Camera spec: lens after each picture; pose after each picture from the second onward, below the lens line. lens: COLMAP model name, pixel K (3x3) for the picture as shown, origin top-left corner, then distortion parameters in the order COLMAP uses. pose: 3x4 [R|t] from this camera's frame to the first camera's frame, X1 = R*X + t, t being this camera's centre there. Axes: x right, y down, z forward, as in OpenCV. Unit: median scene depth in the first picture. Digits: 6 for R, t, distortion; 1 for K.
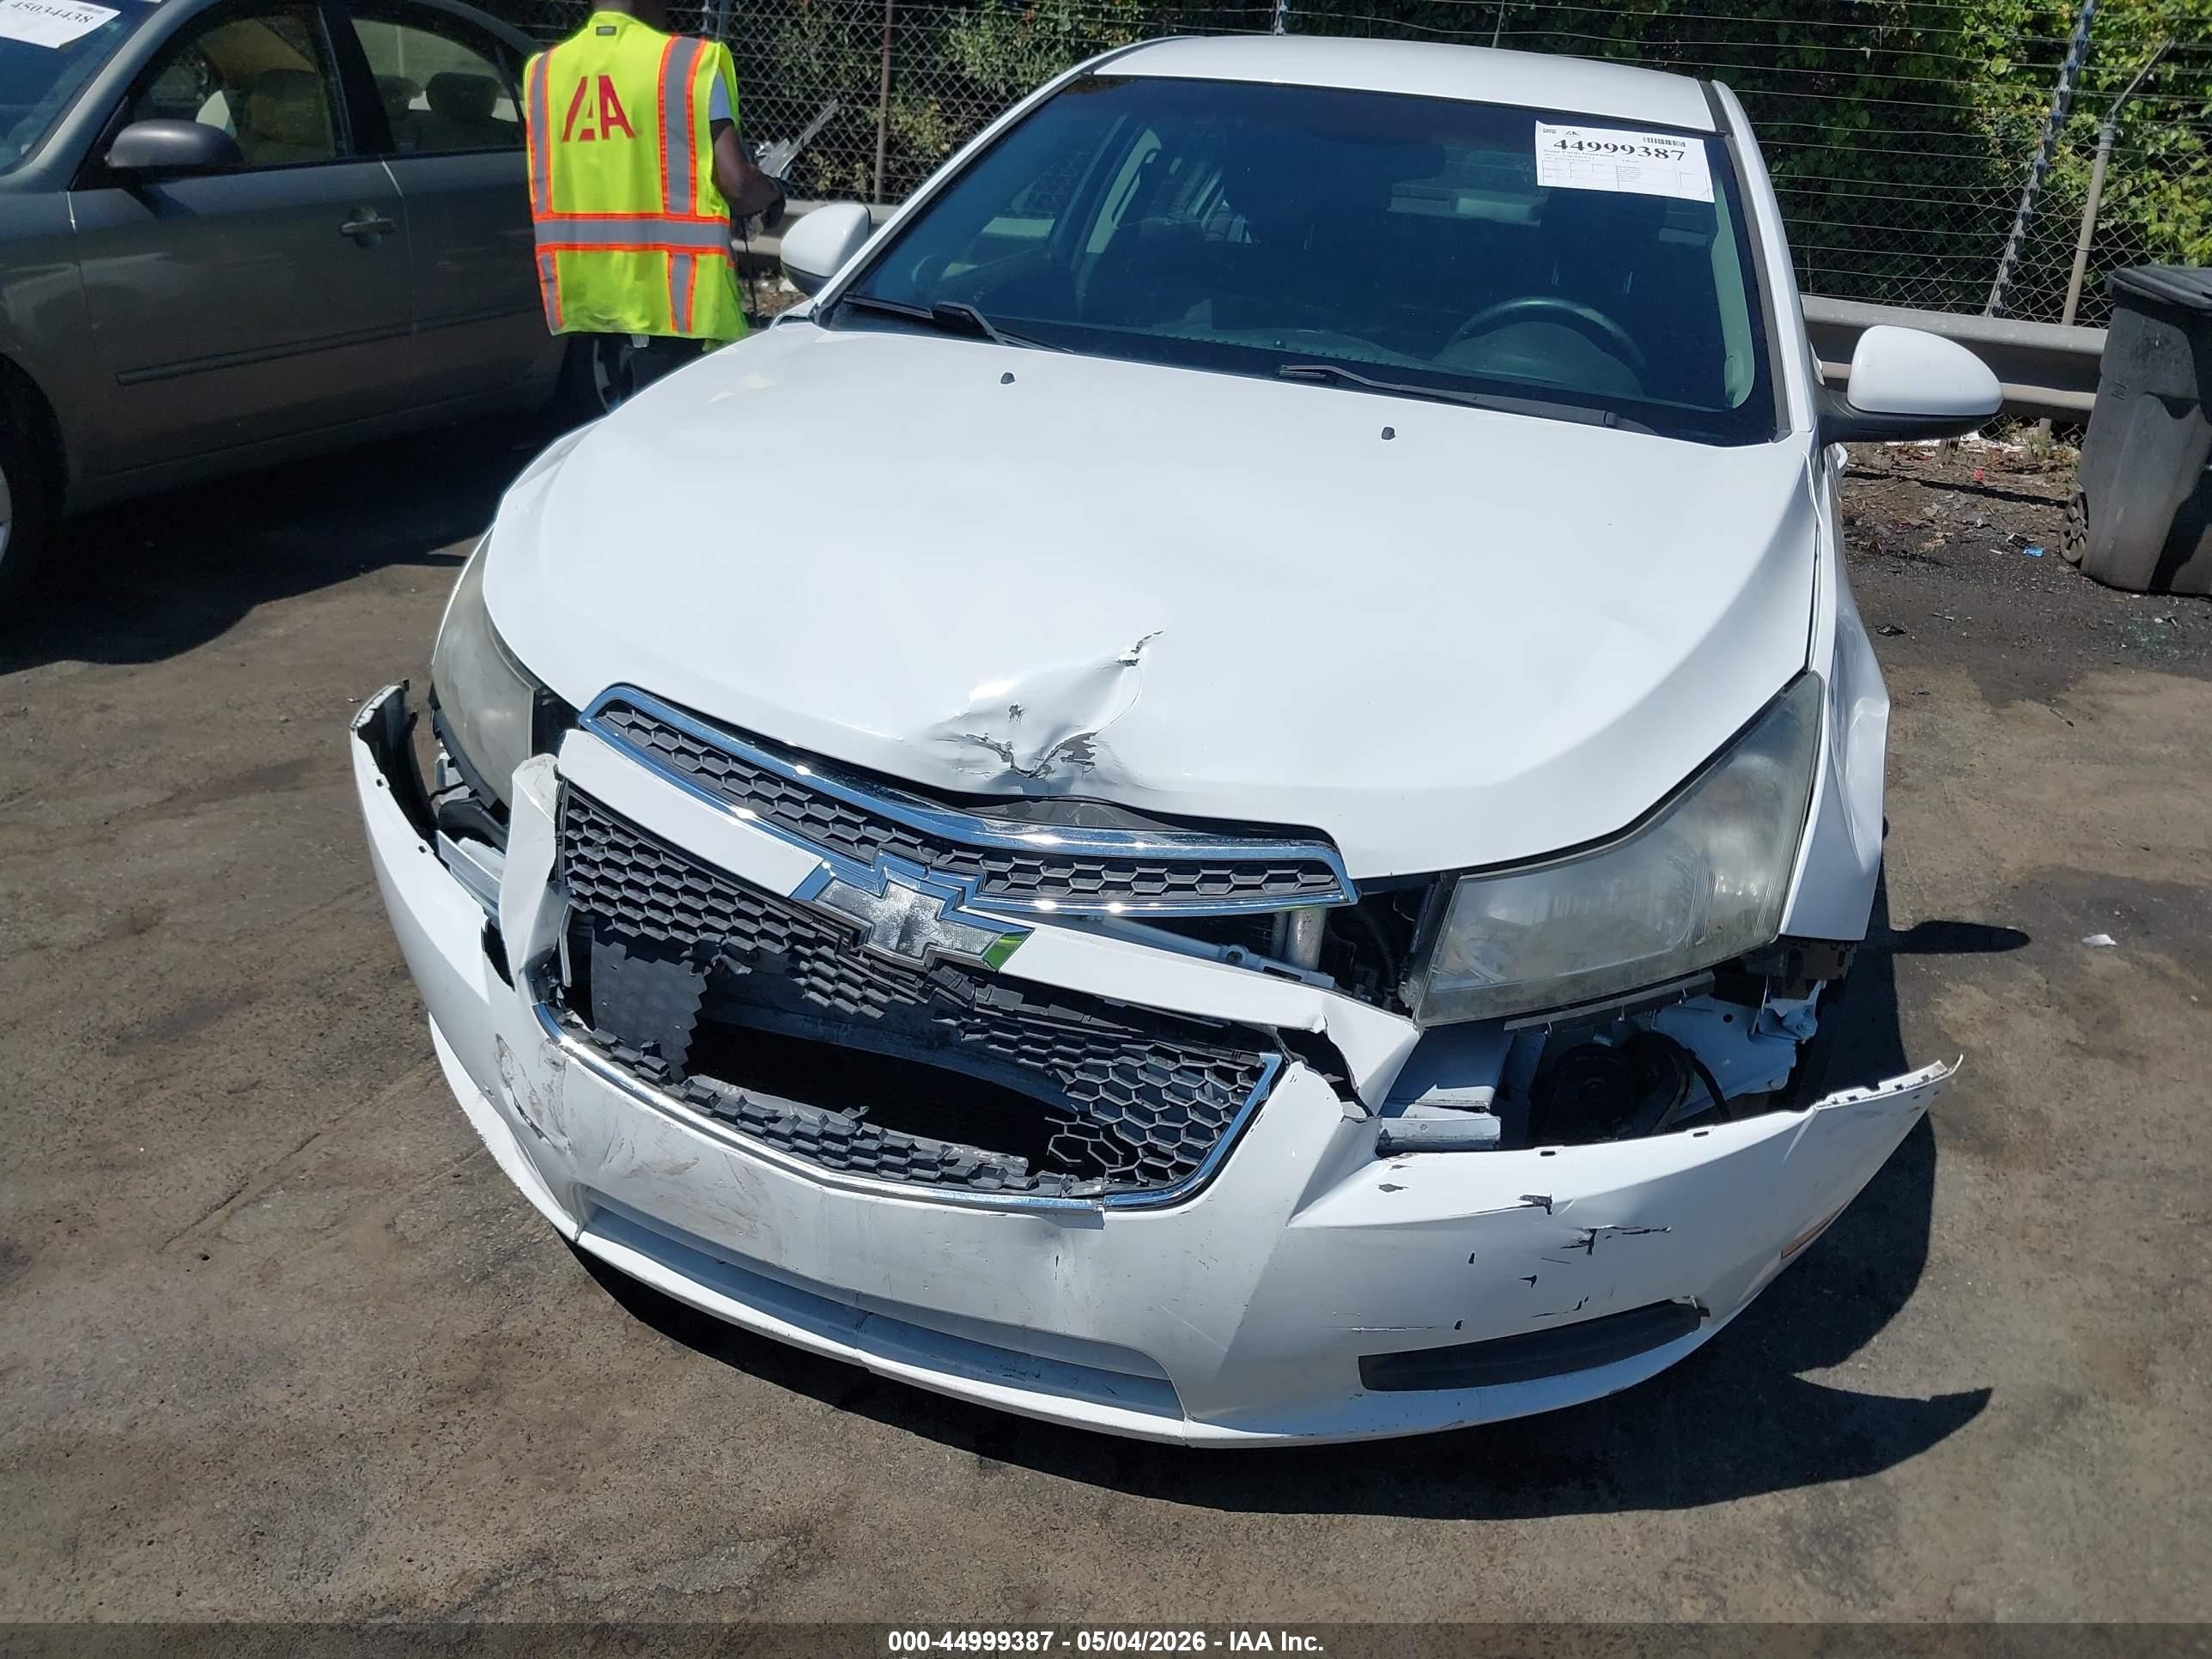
lens RADIAL K [[1713.0, 0, 1097.0], [0, 1713.0, 813.8], [0, 0, 1]] dist [-0.016186, 0.005489]
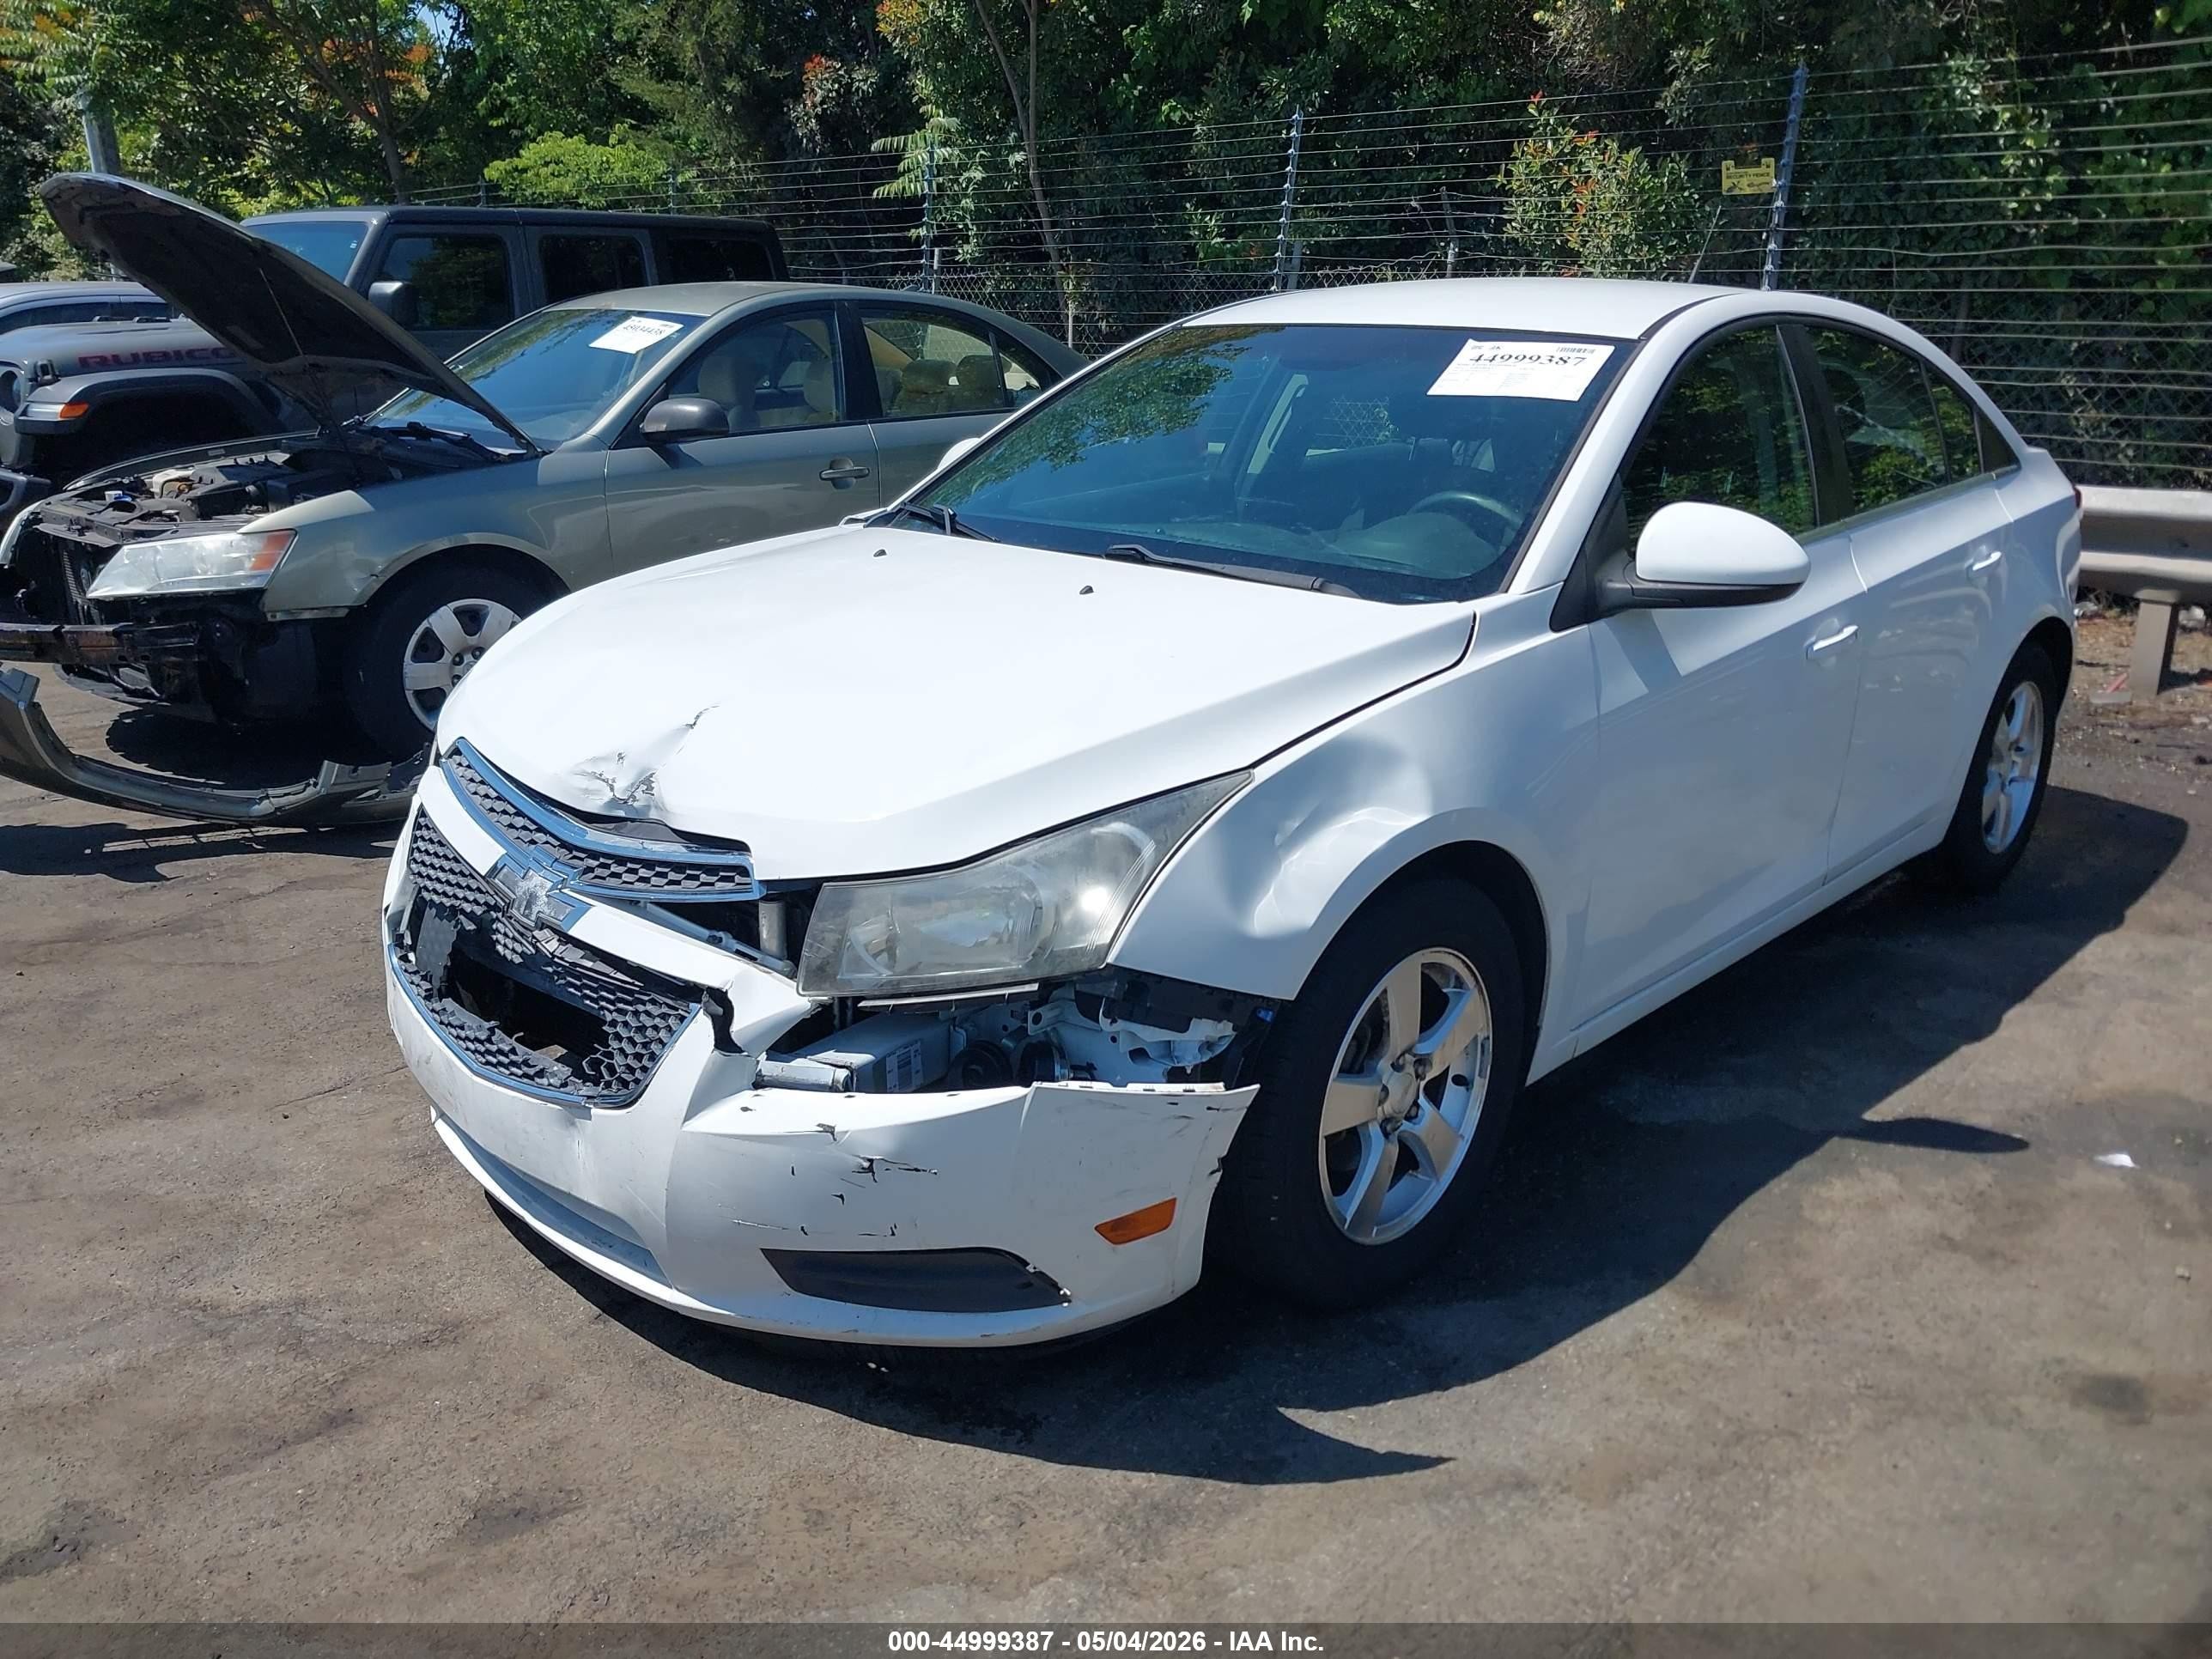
lens RADIAL K [[1678.7, 0, 1109.6], [0, 1678.7, 825.7], [0, 0, 1]] dist [-0.001119, 0.002781]
pose [[0.911583, 0.057073, -0.407136, 0.825860], [-0.108885, 0.988469, -0.105231, 0.091774], [0.396436, 0.140257, 0.907285, -0.097884]]
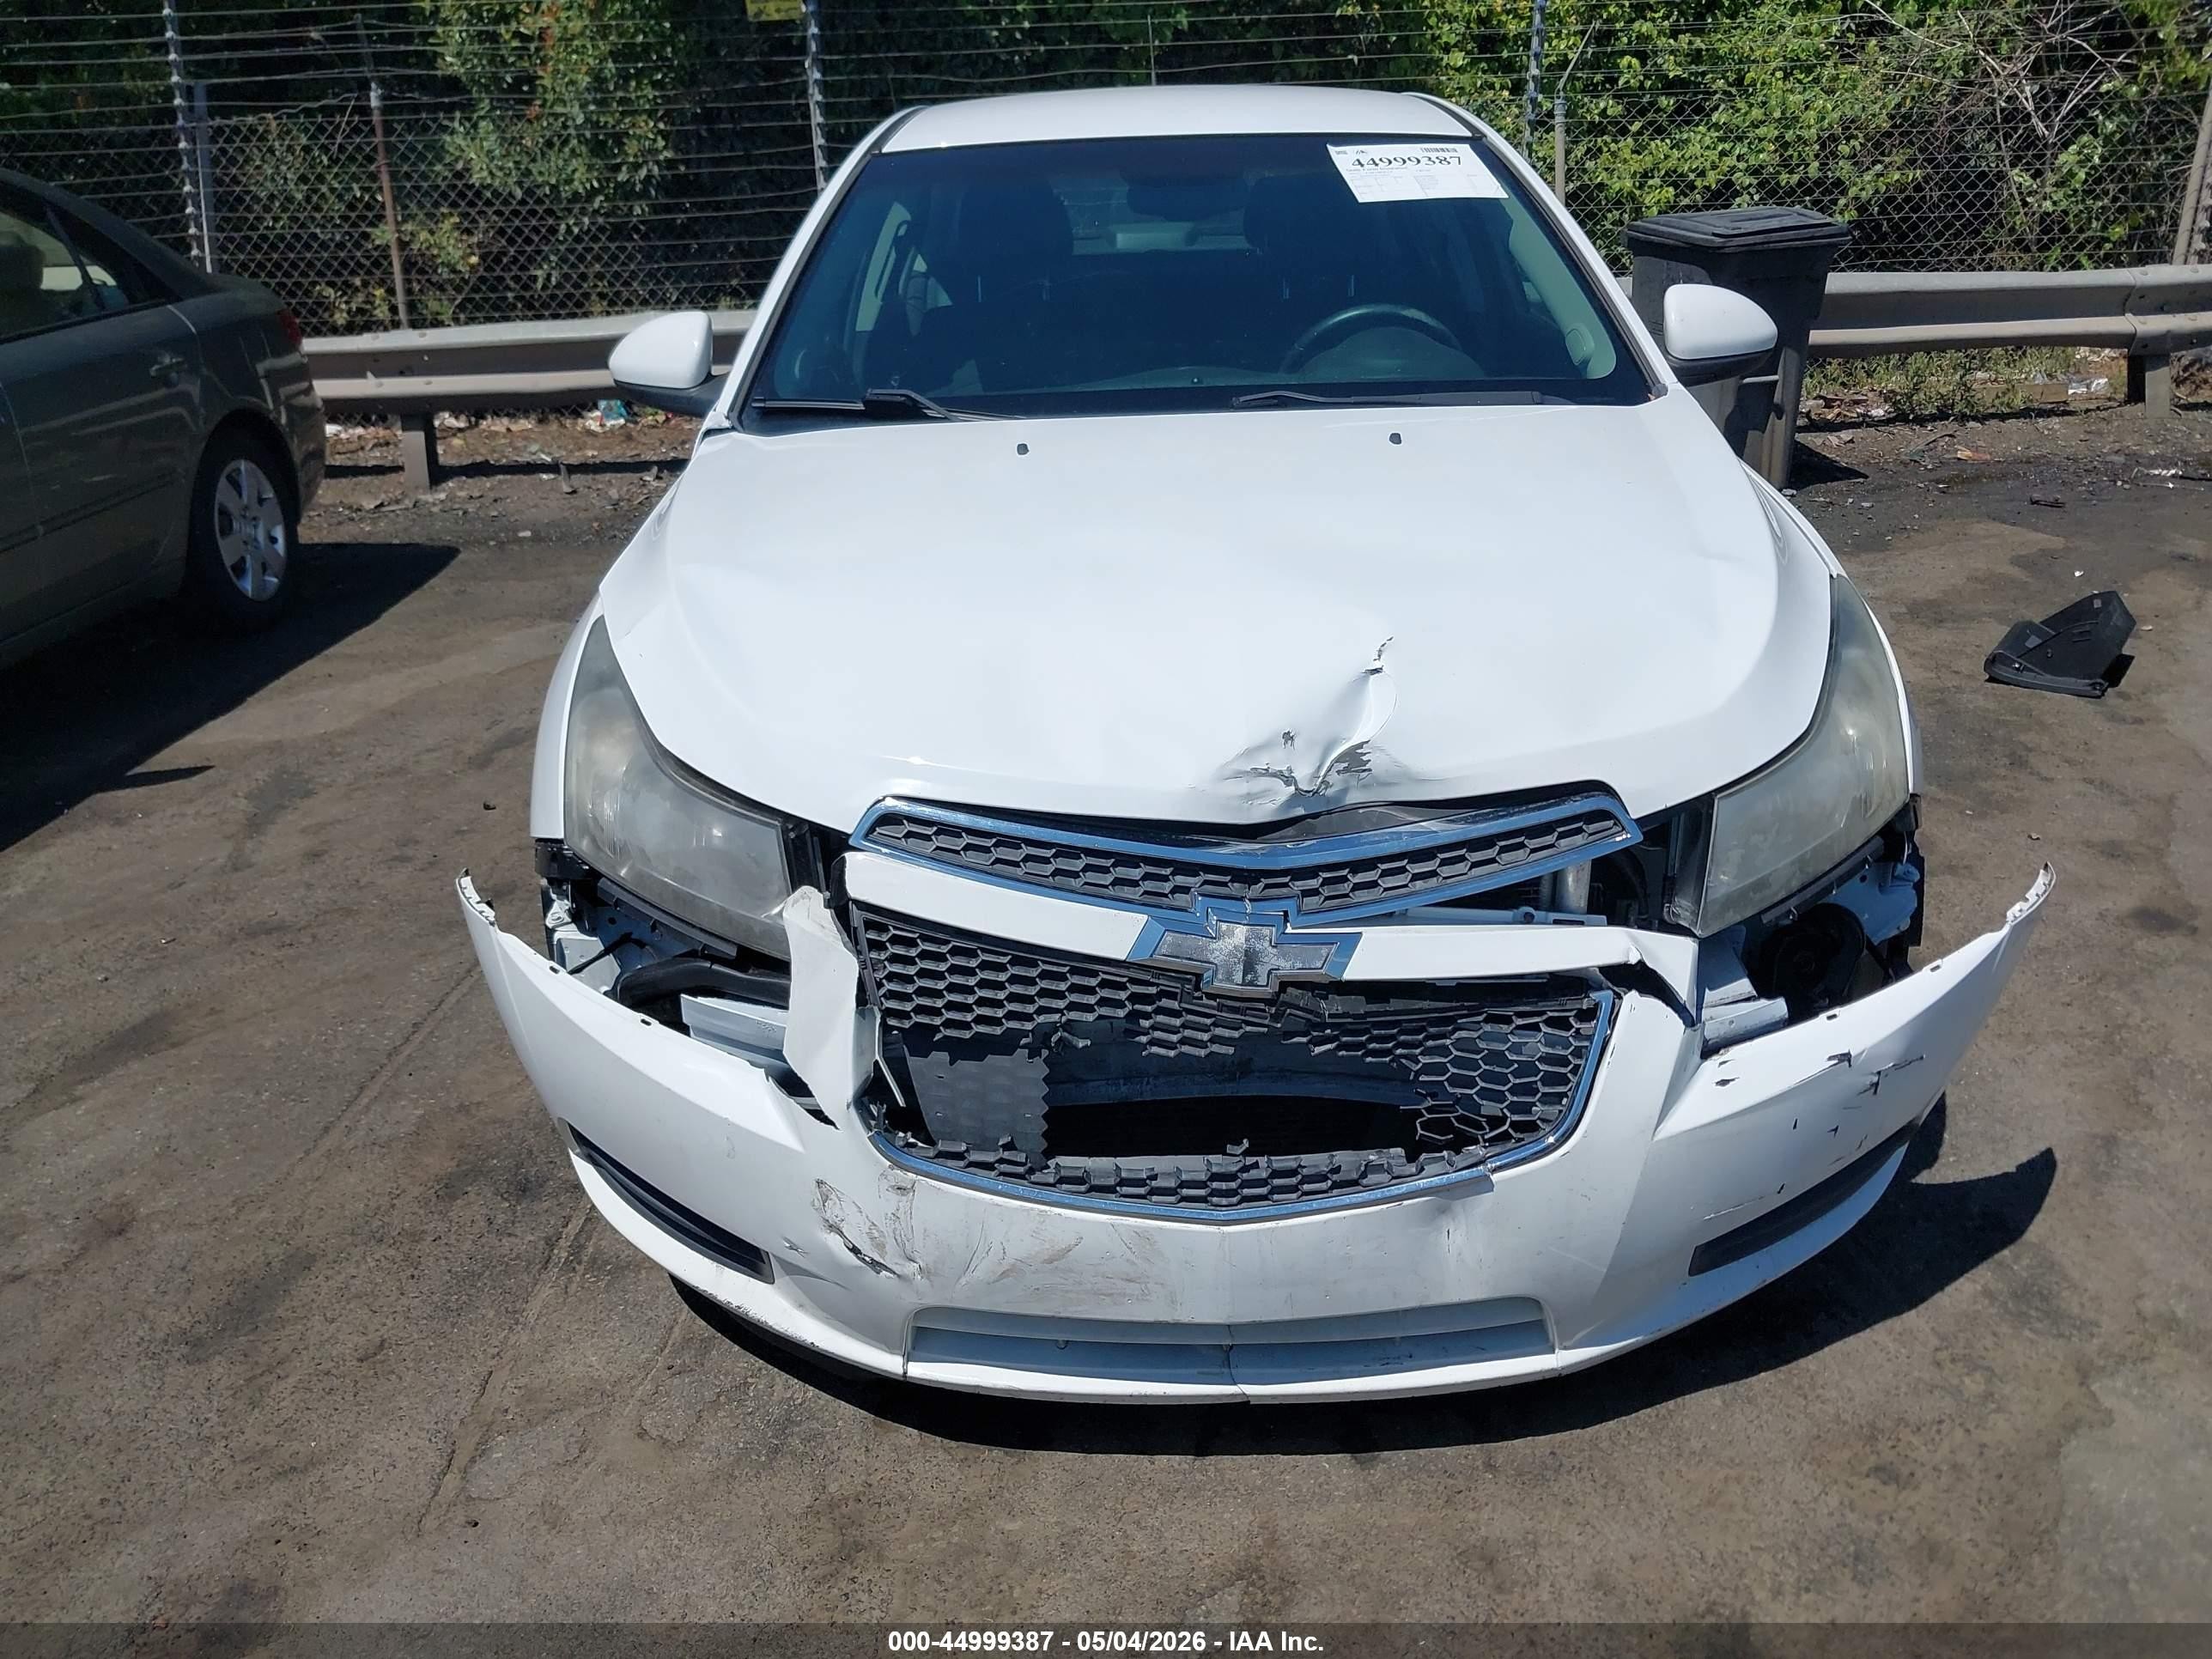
lens RADIAL K [[1740.8, 0, 1115.1], [0, 1740.8, 840.3], [0, 0, 1]] dist [-0.002550, -0.008482]
pose [[0.939799, -0.218530, 0.262720, -0.404153], [0.224583, 0.974429, 0.007150, -0.027114], [-0.257565, 0.052283, 0.964846, -0.000497]]
